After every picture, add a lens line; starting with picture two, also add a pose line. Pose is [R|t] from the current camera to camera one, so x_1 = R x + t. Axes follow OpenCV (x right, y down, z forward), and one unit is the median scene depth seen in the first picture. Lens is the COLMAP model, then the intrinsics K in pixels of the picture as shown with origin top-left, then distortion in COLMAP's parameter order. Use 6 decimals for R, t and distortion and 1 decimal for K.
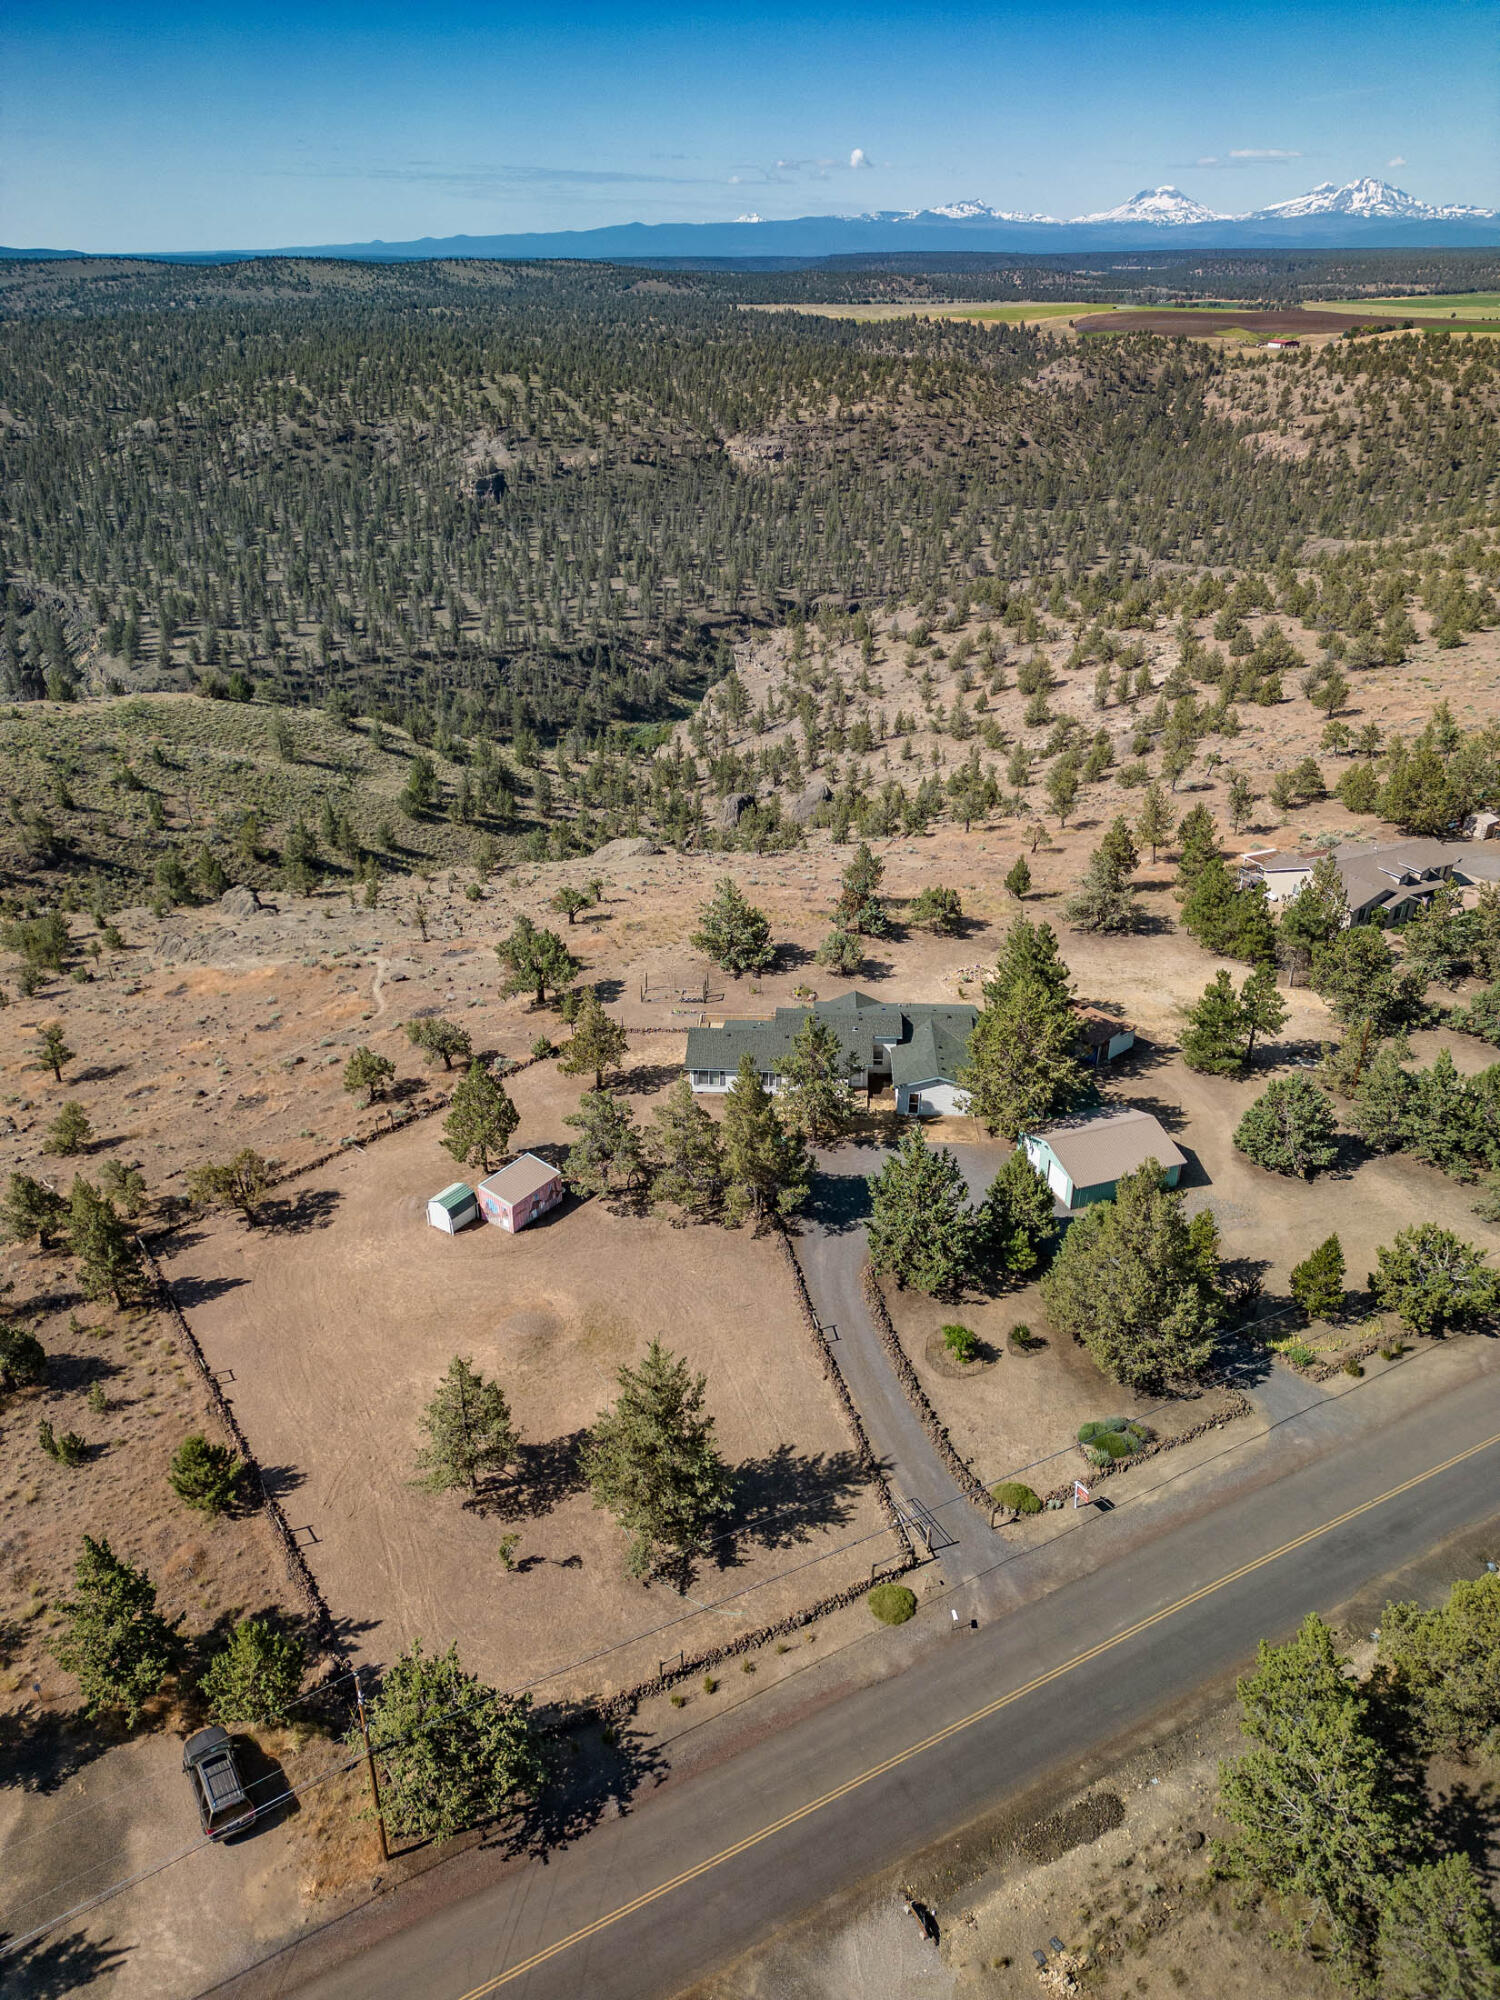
lens RADIAL K [[1398.8, 0, 742.2], [0, 1398.8, 990.8], [0, 0, 1]] dist [0.086932, -0.087755]
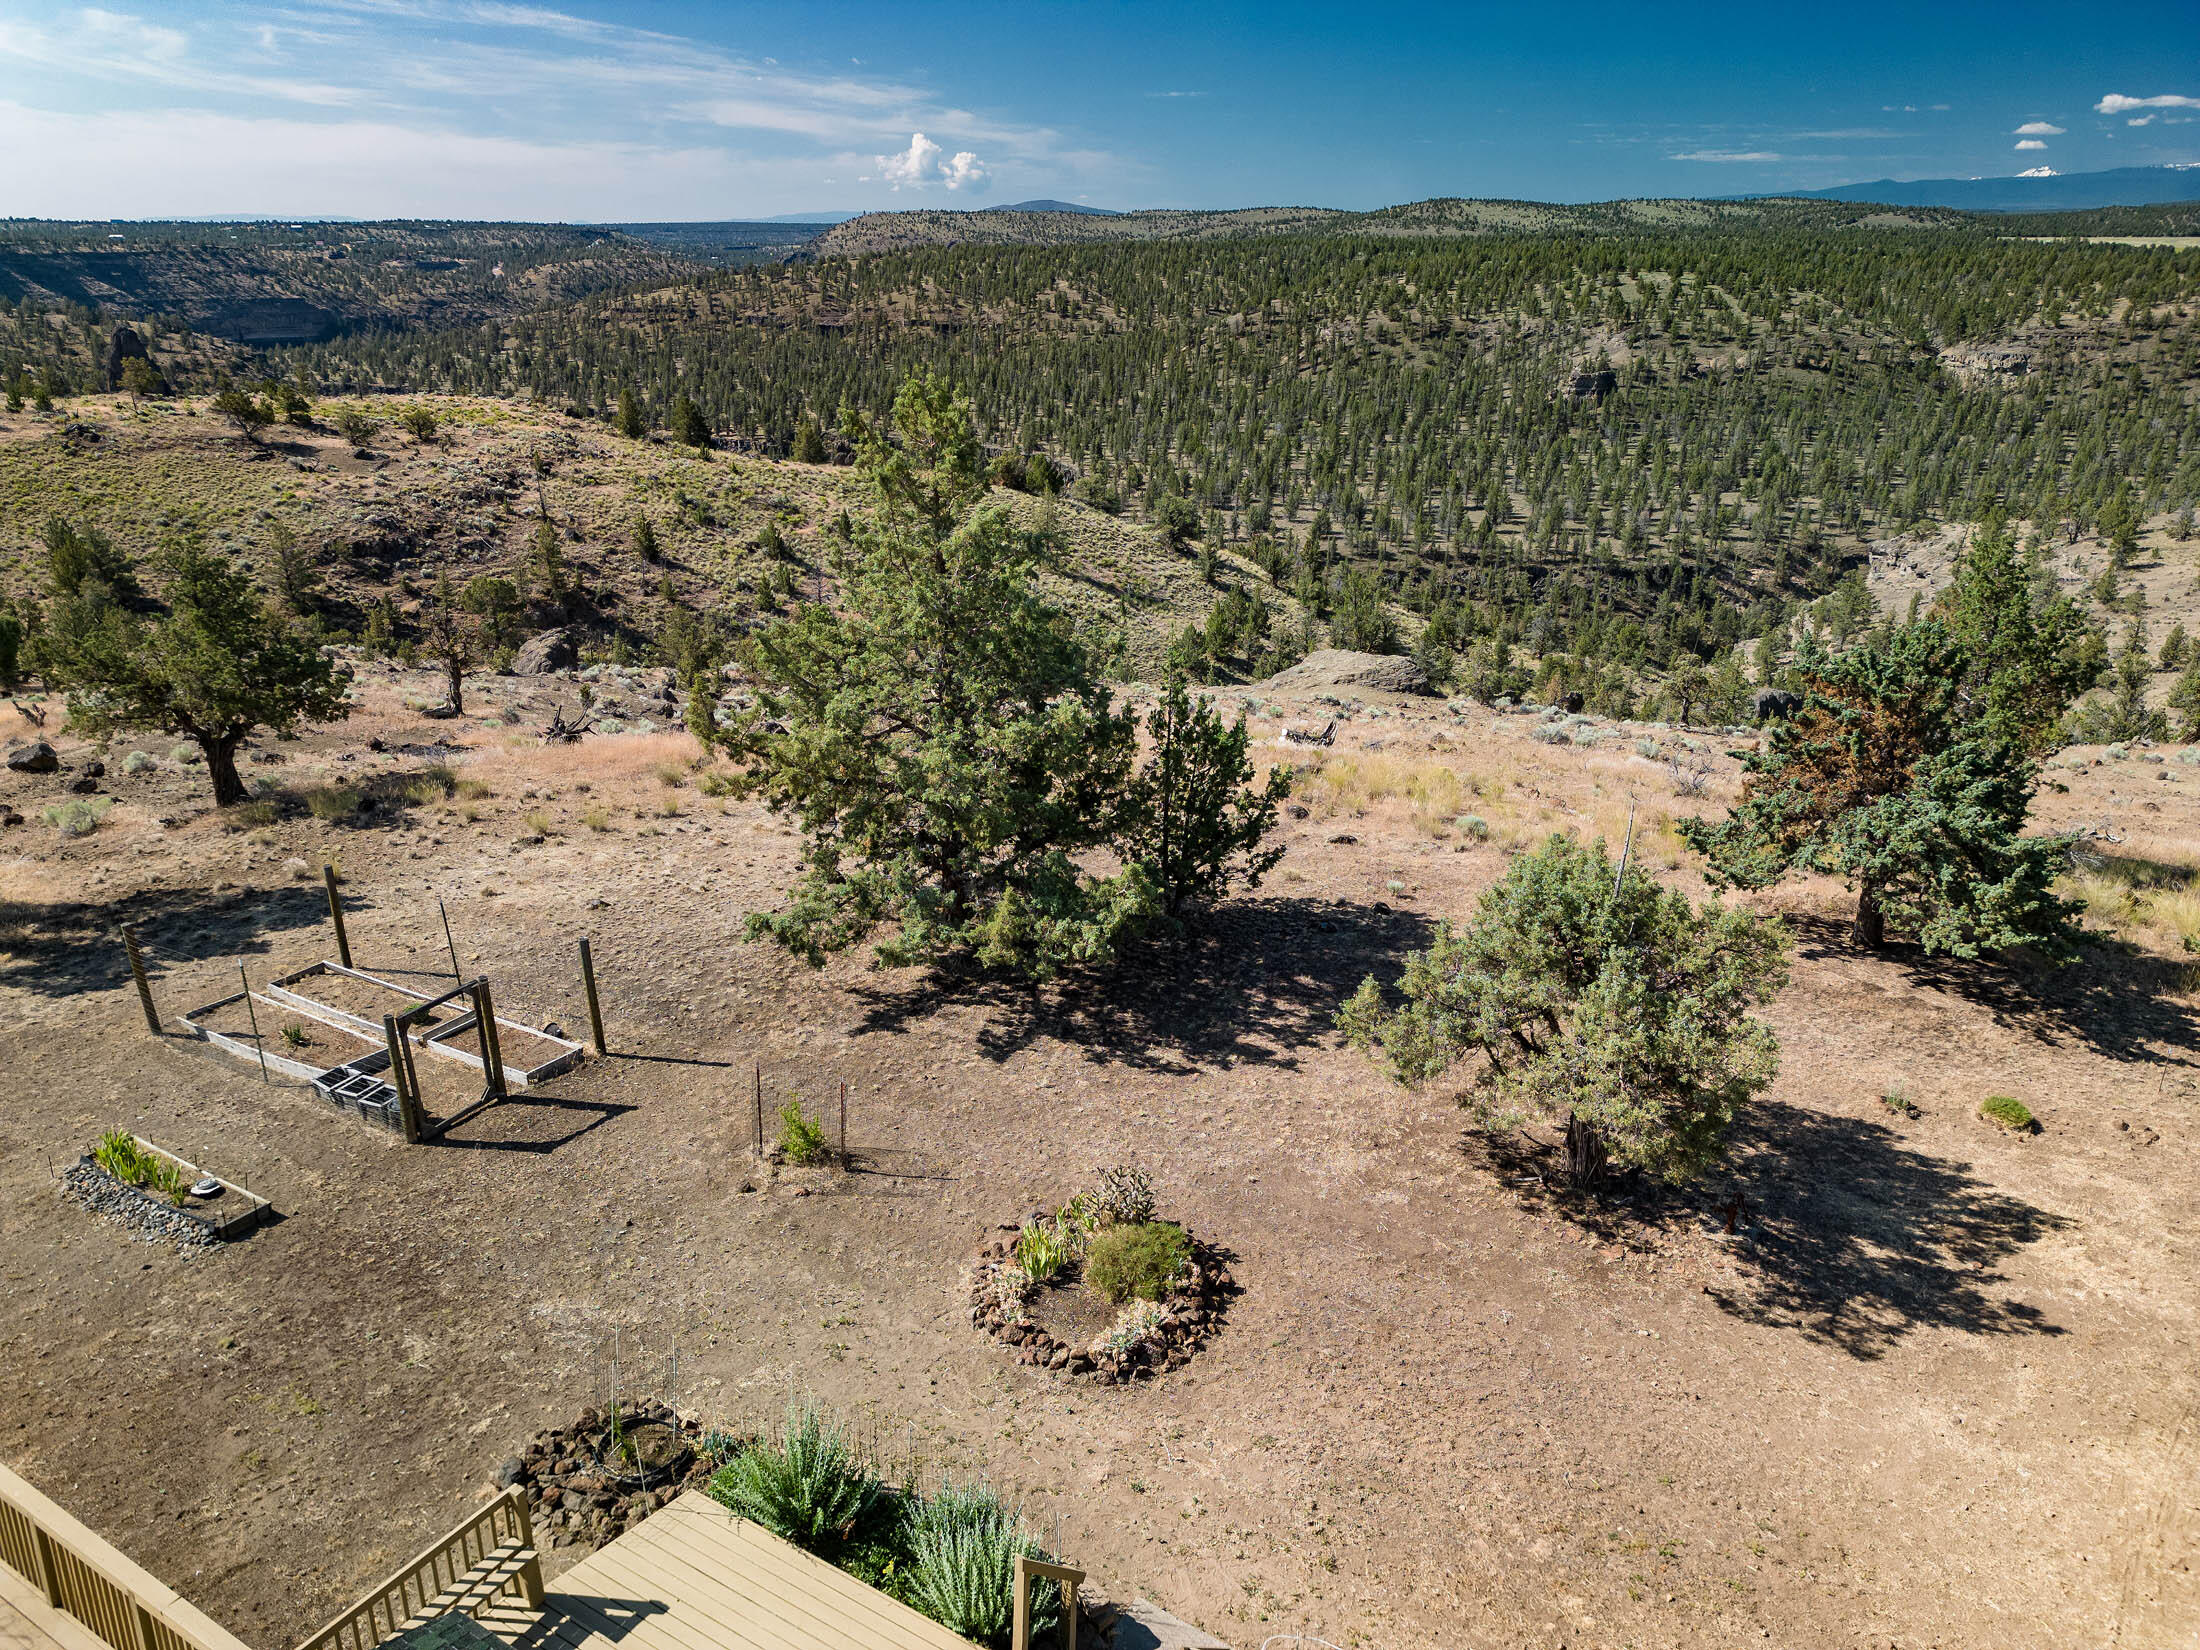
lens RADIAL K [[1543.2, 0, 1108.3], [0, 1543.2, 812.6], [0, 0, 1]] dist [0.074033, -0.067539]
pose [[0.879305, 0.166828, -0.446085, 0.014924], [-0.217328, 0.973989, -0.064133, -0.004288], [0.423783, 0.153340, 0.892690, 0.135251]]
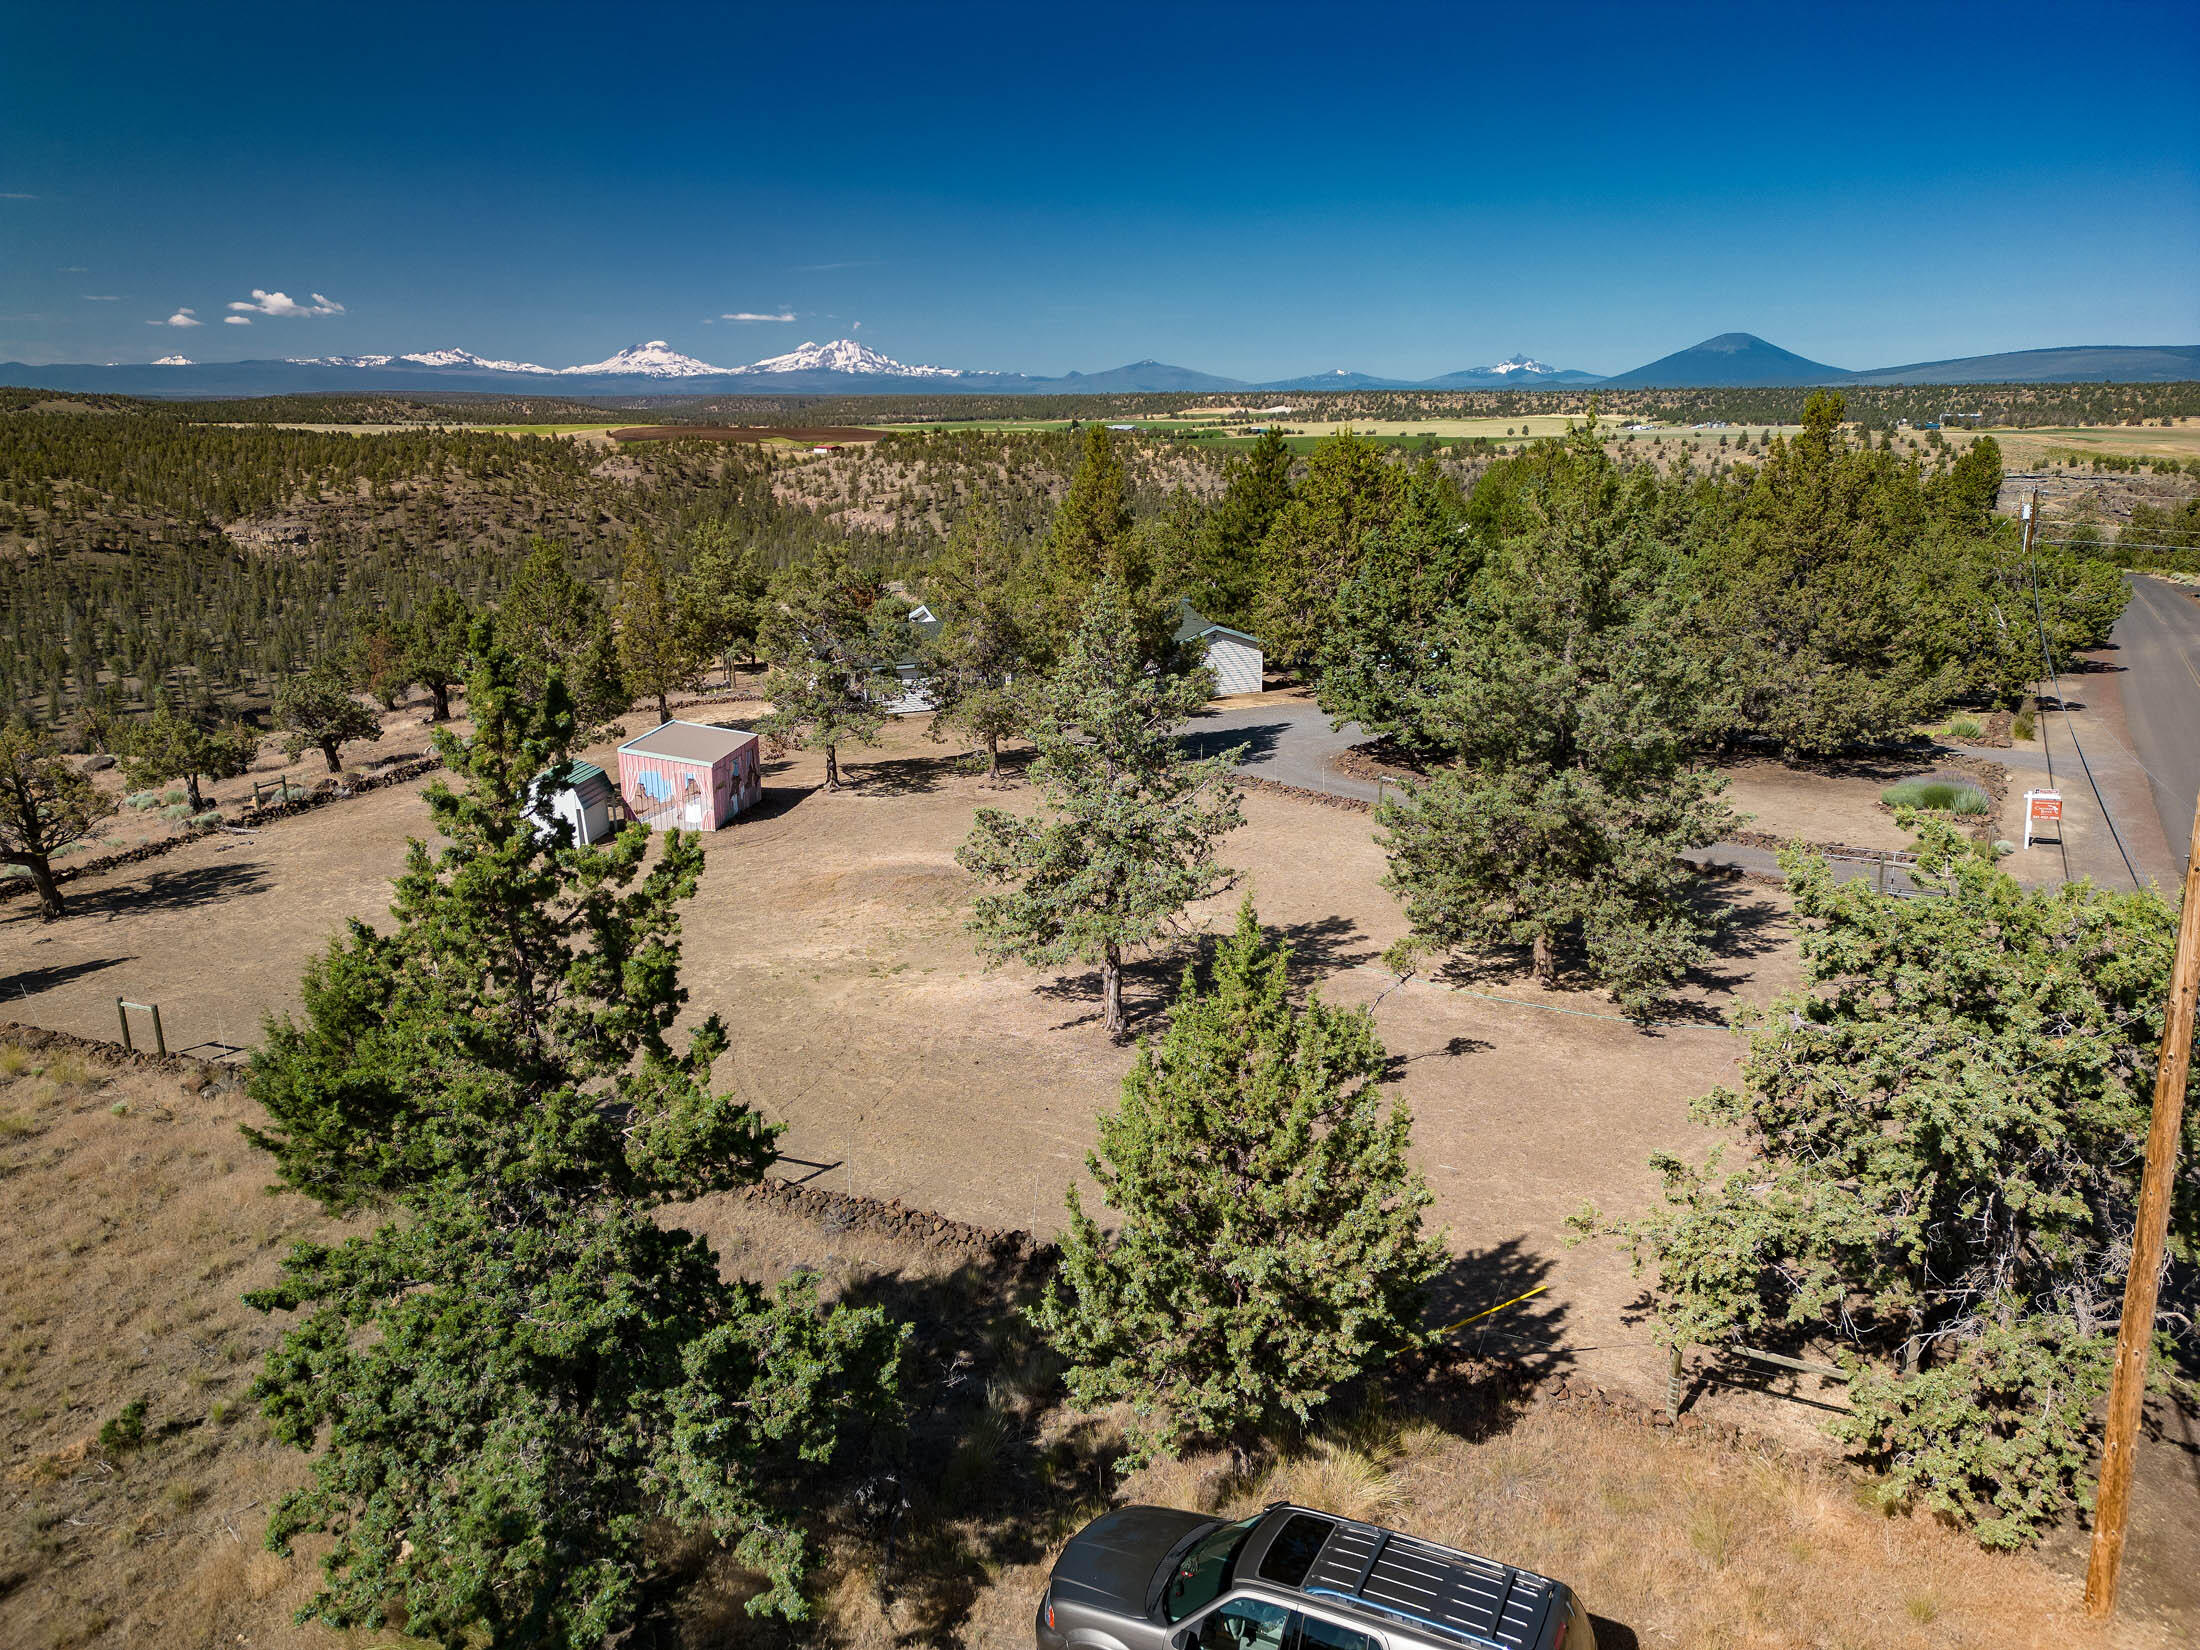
lens RADIAL K [[1531.0, 0, 1106.3], [0, 1531.0, 819.3], [0, 0, 1]] dist [0.089225, -0.087447]
pose [[0.865337, -0.131586, 0.483609, -0.034039], [0.232094, 0.960430, -0.153968, 0.031785], [-0.444213, 0.245476, 0.861636, 0.053650]]
